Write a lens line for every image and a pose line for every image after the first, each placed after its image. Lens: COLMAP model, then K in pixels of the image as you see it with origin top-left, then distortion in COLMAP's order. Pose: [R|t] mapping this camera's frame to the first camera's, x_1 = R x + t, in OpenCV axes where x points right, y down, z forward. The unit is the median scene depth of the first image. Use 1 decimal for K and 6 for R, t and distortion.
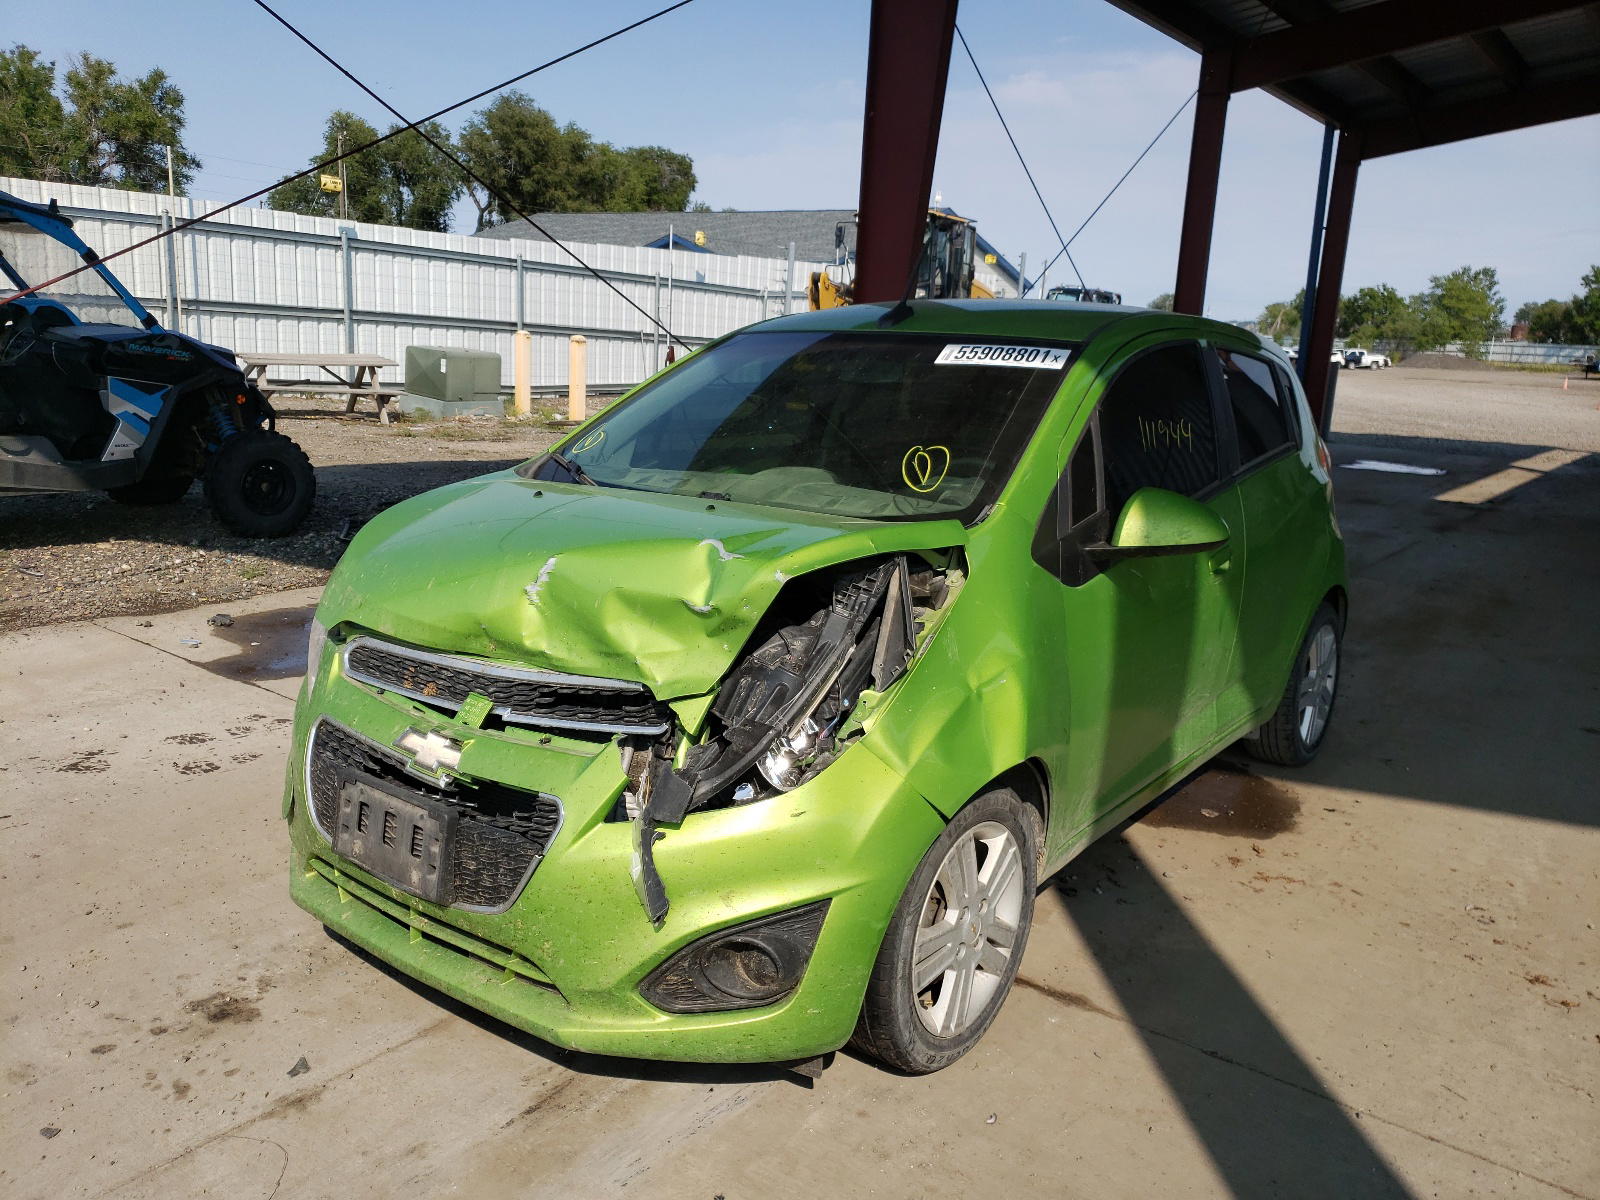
lens RADIAL K [[1231.2, 0, 801.5], [0, 1231.2, 574.9], [0, 0, 1]] dist [0.003533, 0.003340]
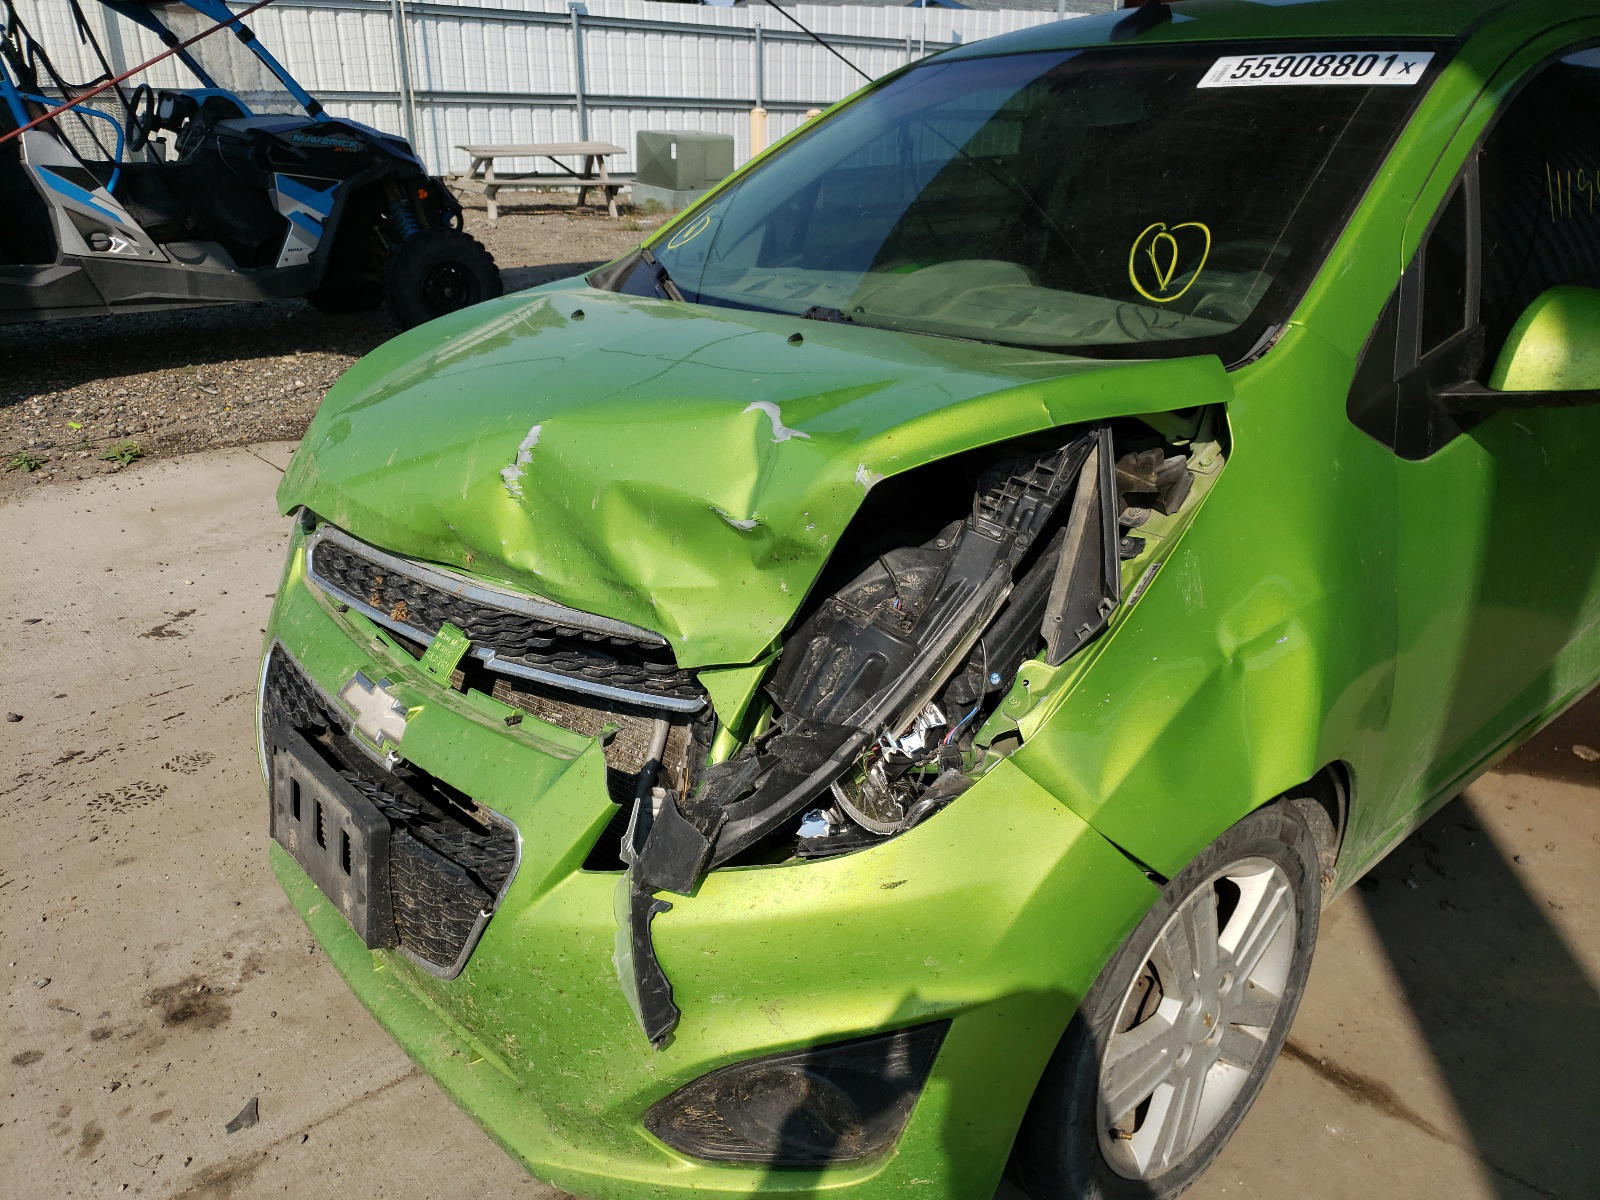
lens RADIAL K [[1231.2, 0, 801.5], [0, 1231.2, 574.9], [0, 0, 1]] dist [0.003533, 0.003340]
pose [[0.977454, 0.028856, -0.209165, 0.063091], [0.006404, 0.986110, 0.165969, -0.040894], [0.211049, -0.163567, 0.963693, 0.394093]]
